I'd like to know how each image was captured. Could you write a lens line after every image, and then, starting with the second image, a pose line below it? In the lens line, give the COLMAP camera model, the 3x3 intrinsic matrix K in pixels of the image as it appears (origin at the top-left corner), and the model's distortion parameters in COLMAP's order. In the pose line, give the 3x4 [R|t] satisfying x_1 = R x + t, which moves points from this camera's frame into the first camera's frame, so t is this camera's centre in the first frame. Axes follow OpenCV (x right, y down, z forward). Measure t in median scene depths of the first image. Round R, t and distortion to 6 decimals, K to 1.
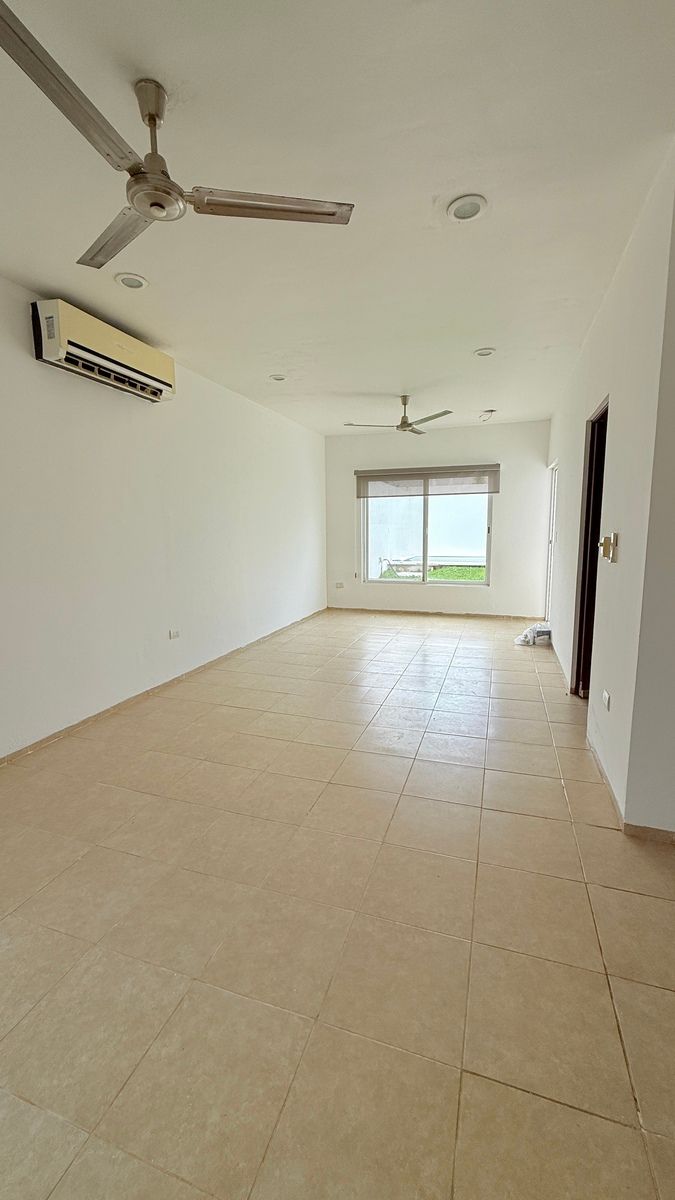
lens RADIAL K [[475.8, 0, 337.8], [0, 475.8, 601.2], [0, 0, 1]] dist [-0.000532, 0.000002]
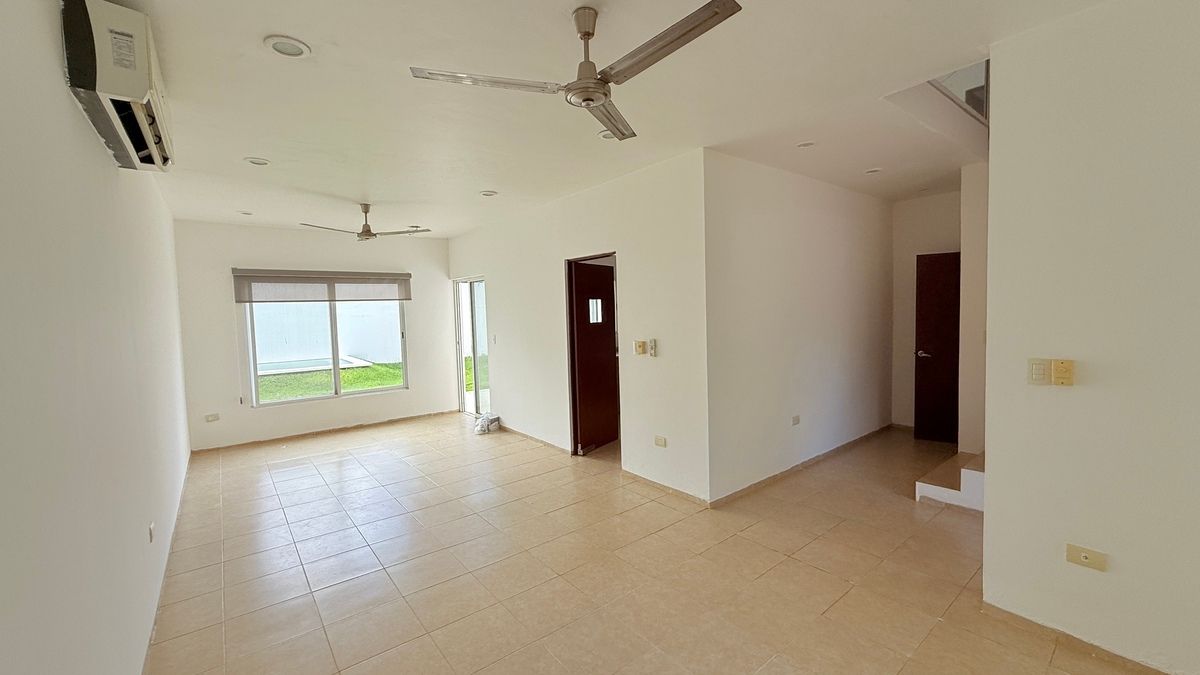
lens RADIAL K [[475.8, 0, 598.5], [0, 475.8, 346.5], [0, 0, 1]] dist [-0.000532, 0.000002]
pose [[0.537361, -0.069914, 0.840450, -0.320759], [0.154640, 0.987830, -0.016699, -0.041997], [-0.829054, 0.138941, 0.541632, 0.093309]]
